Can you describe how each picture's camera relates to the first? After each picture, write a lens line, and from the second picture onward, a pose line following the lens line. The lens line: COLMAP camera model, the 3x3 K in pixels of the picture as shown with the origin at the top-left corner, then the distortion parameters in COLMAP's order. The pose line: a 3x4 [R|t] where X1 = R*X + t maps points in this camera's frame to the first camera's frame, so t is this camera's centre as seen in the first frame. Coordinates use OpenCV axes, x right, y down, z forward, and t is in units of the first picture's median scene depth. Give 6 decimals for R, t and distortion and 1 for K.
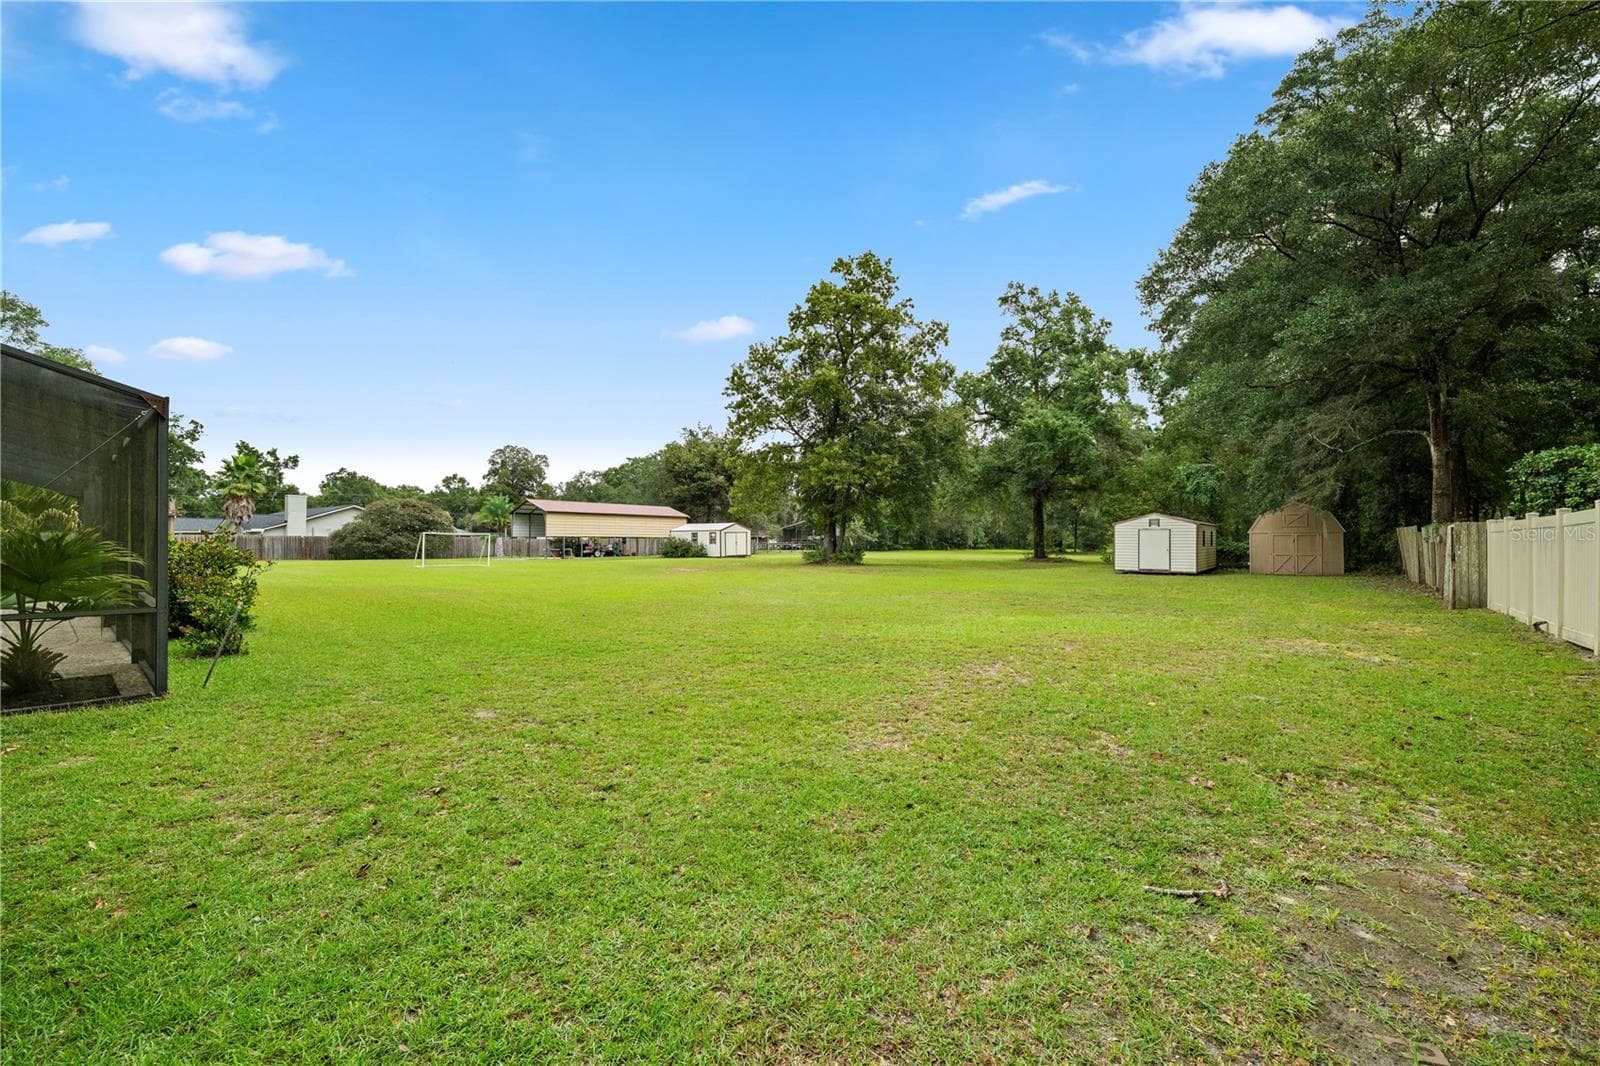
lens RADIAL K [[655.7, 0, 794.0], [0, 655.7, 548.8], [0, 0, 1]] dist [0.001847, 0.000134]
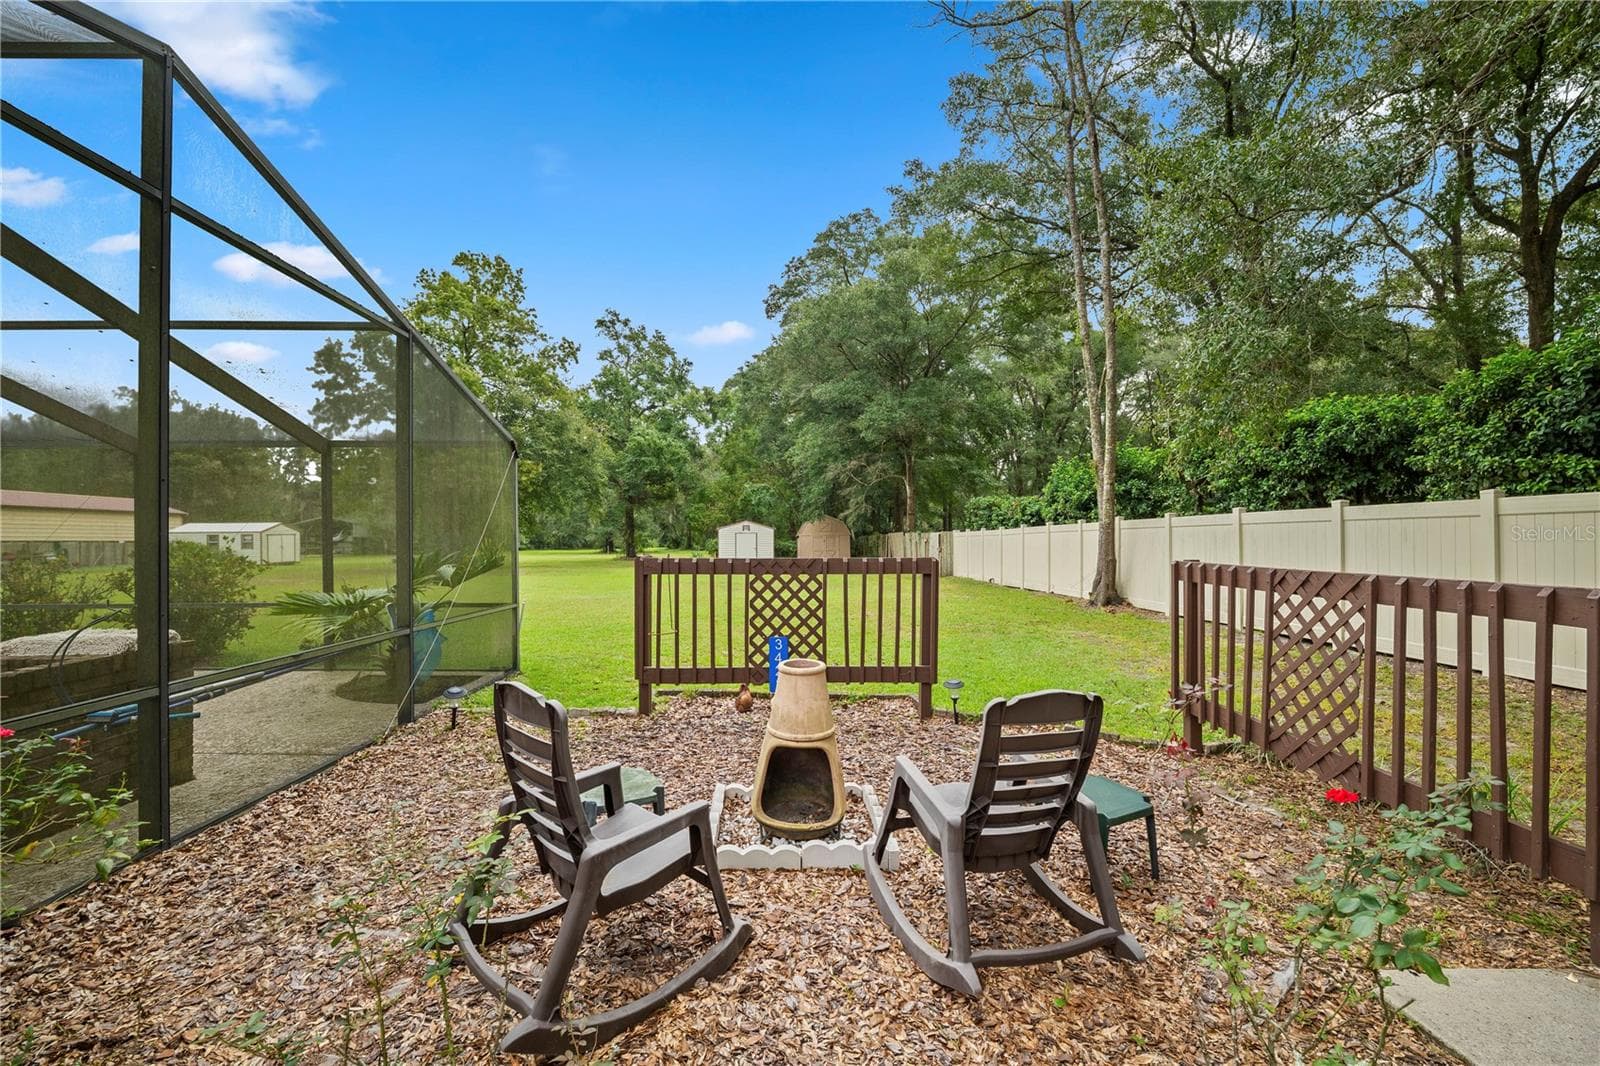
lens RADIAL K [[665.0, 0, 800.0], [0, 665.0, 533.0], [0, 0, 1]] dist [0.000285, -0.000076]
pose [[0.749718, 0.003179, 0.661750, -0.212340], [0.013897, 0.999692, -0.020547, -0.000995], [-0.661611, 0.024601, 0.749443, -0.061656]]
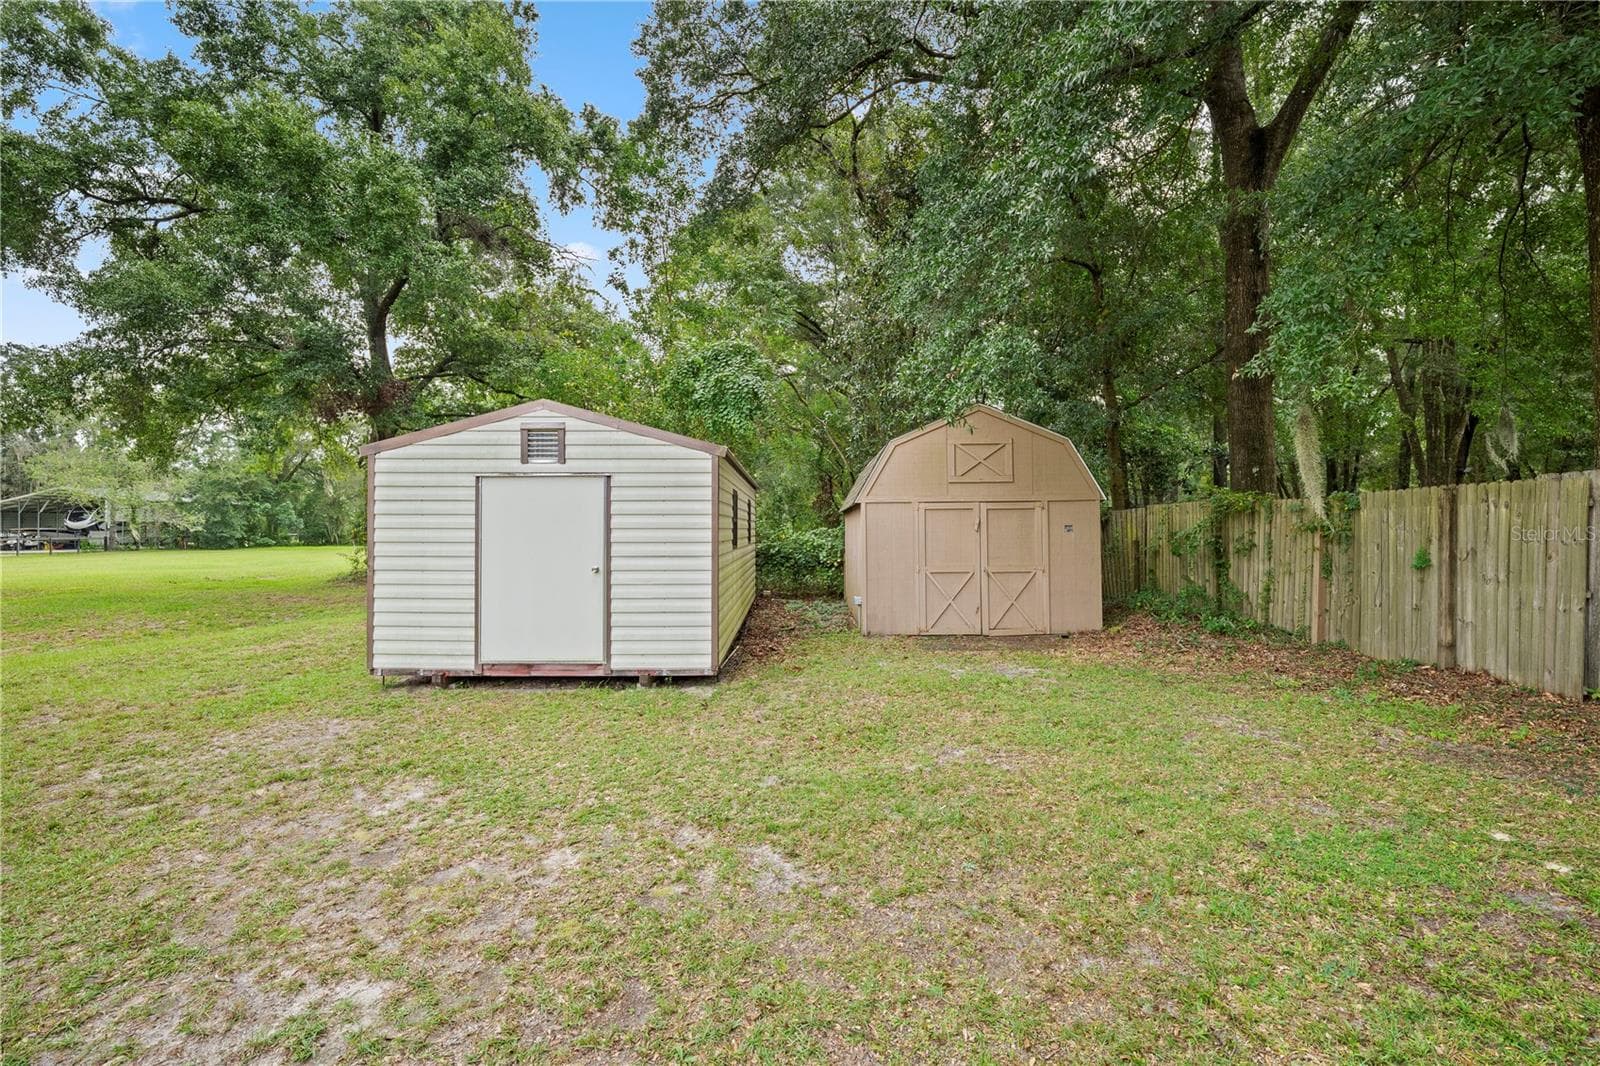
lens RADIAL K [[665.0, 0, 800.0], [0, 665.0, 533.0], [0, 0, 1]] dist [0.000285, -0.000076]
pose [[0.783107, -0.005083, 0.621867, 0.400306], [0.015575, 0.999813, -0.011441, -0.004447], [-0.621692, 0.018645, 0.783040, 0.650835]]
